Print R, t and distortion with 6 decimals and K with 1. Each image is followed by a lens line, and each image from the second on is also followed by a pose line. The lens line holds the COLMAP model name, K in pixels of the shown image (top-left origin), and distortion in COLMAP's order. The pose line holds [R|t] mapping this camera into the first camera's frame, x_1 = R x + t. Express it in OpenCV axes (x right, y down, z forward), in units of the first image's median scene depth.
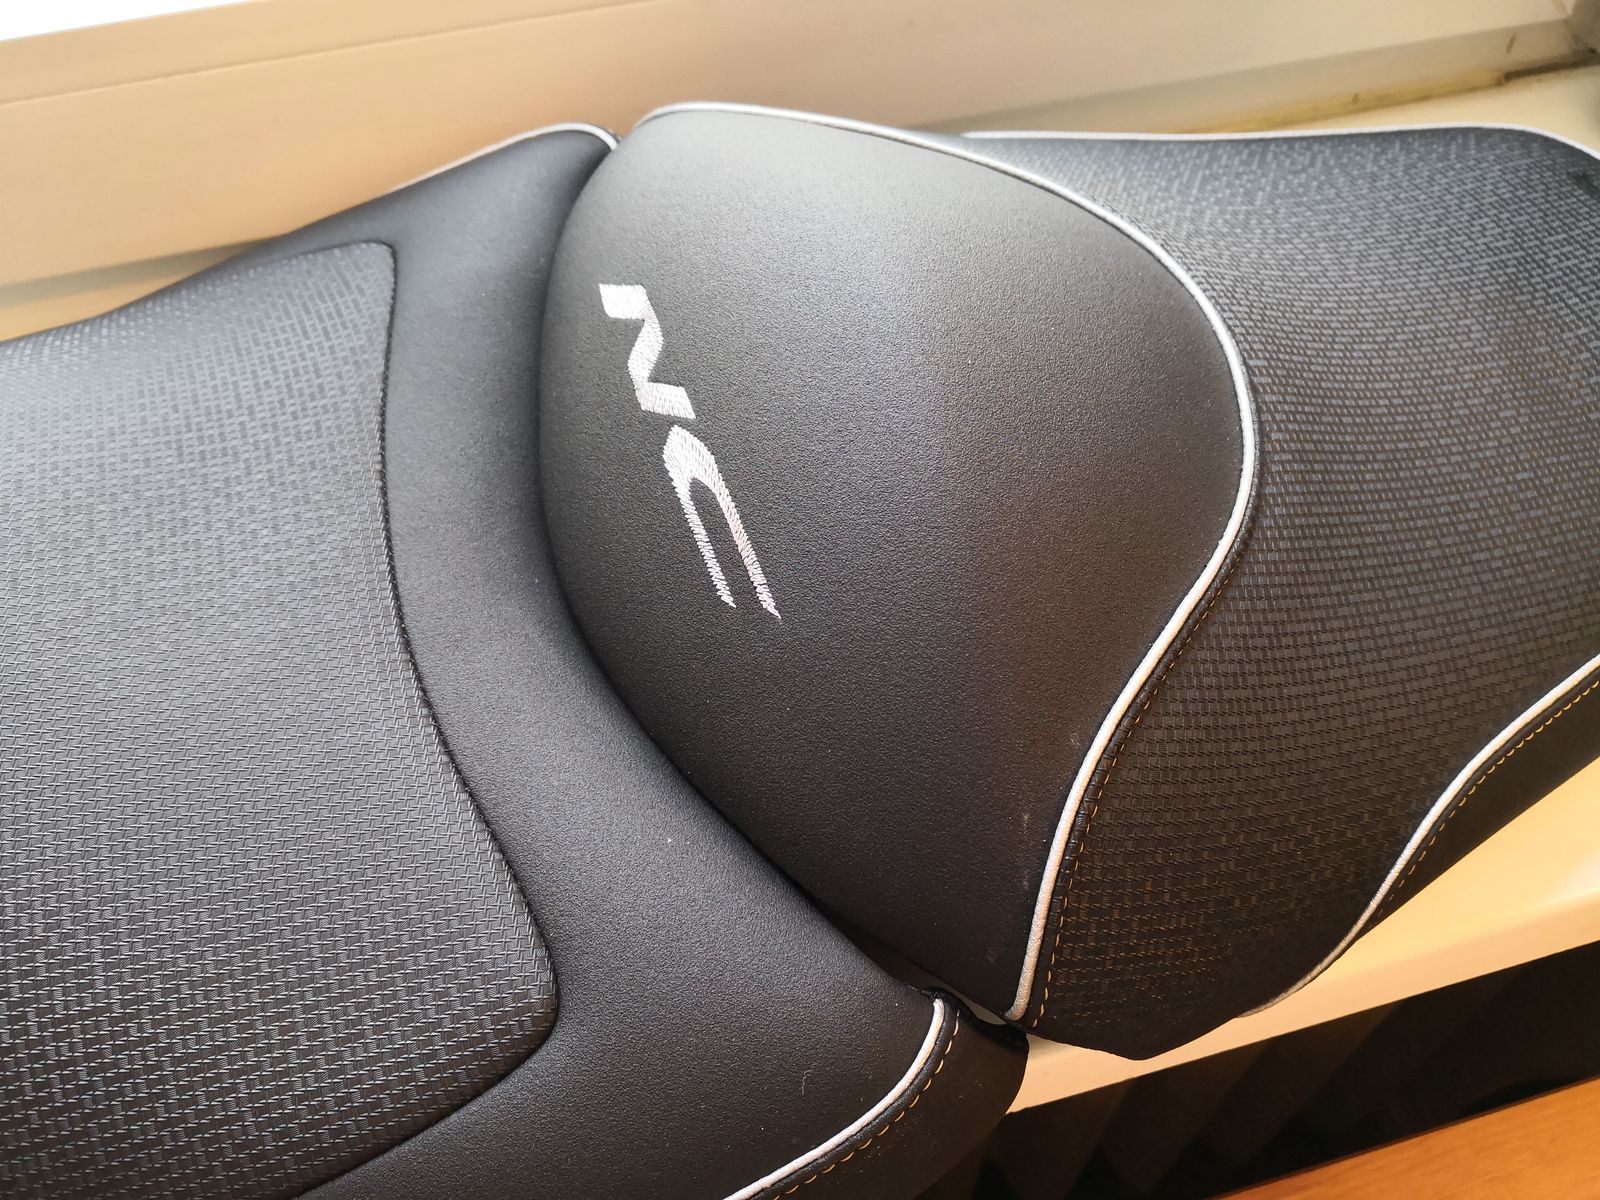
lens RADIAL K [[1531.6, 0, 800.0], [0, 1531.6, 600.0], [0, 0, 1]] dist [0.019224, -0.096606]
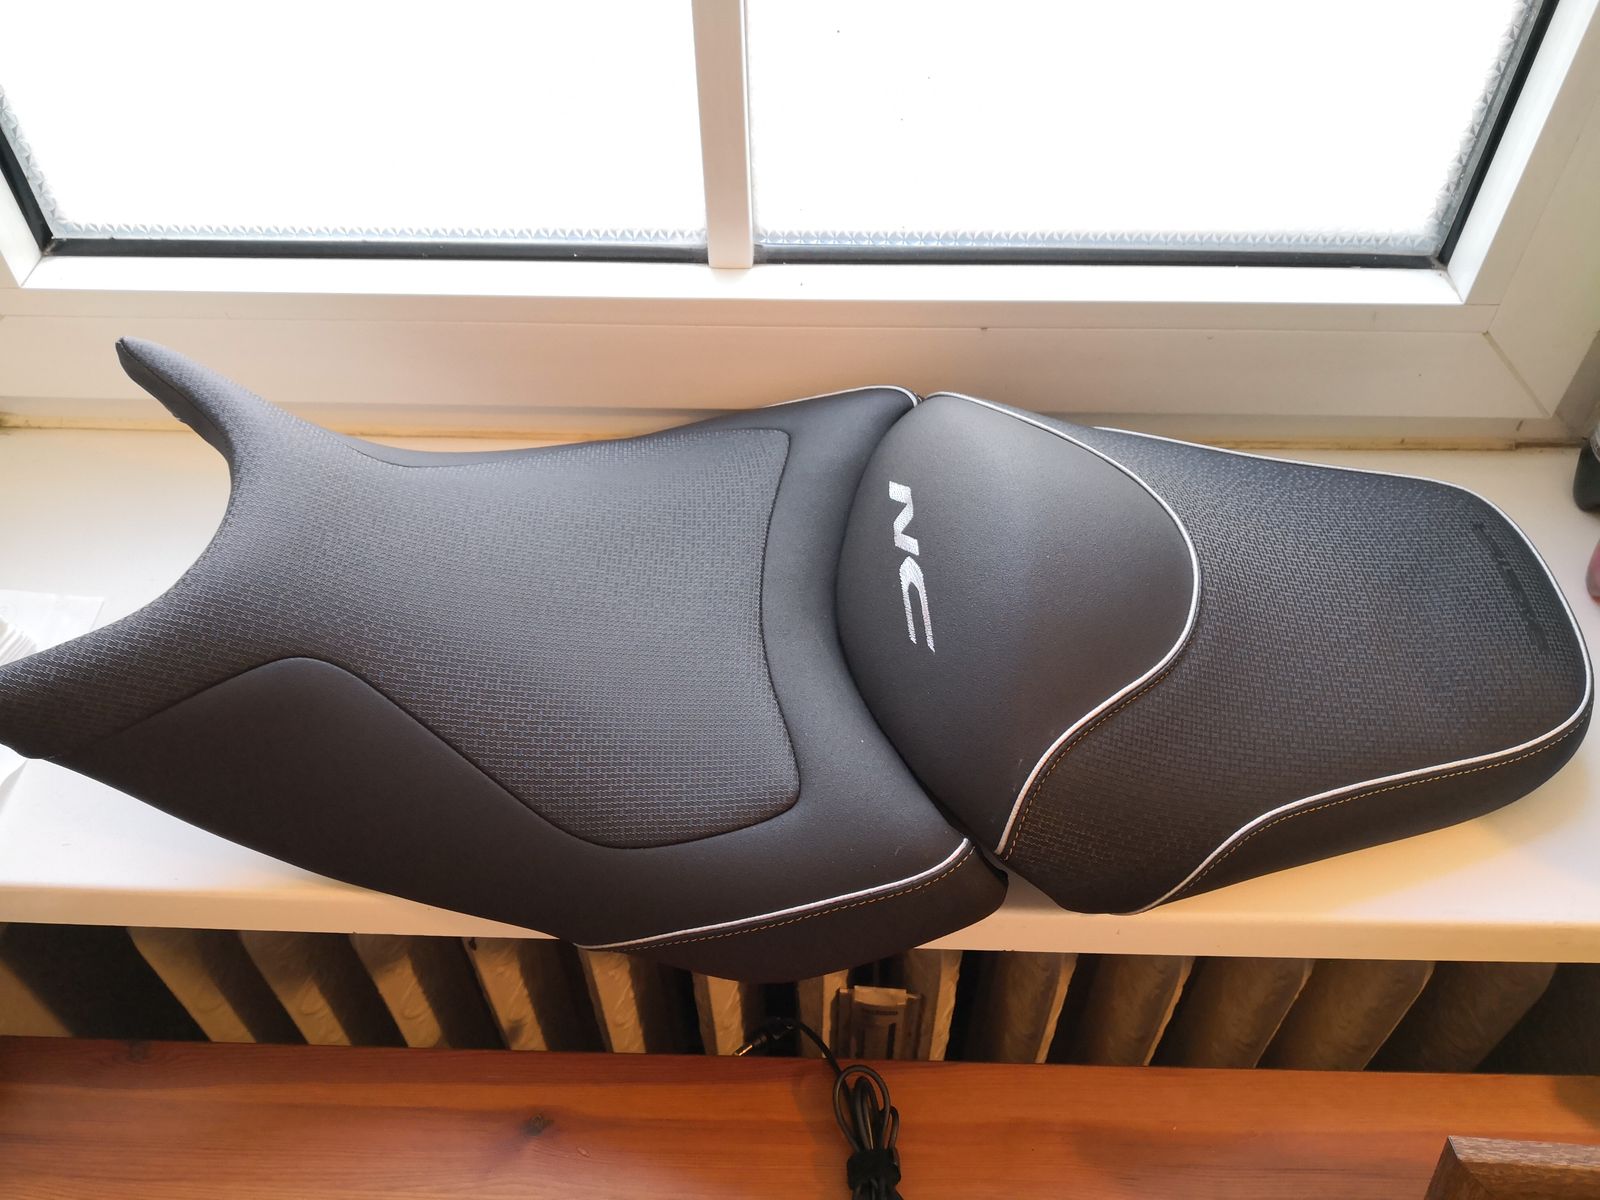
lens RADIAL K [[1531.6, 0, 800.0], [0, 1531.6, 600.0], [0, 0, 1]] dist [0.019224, -0.096606]
pose [[0.962676, 0.214957, -0.164467, 0.146948], [-0.227835, 0.971614, -0.063699, 0.123809], [0.146106, 0.098793, 0.984324, -1.198019]]
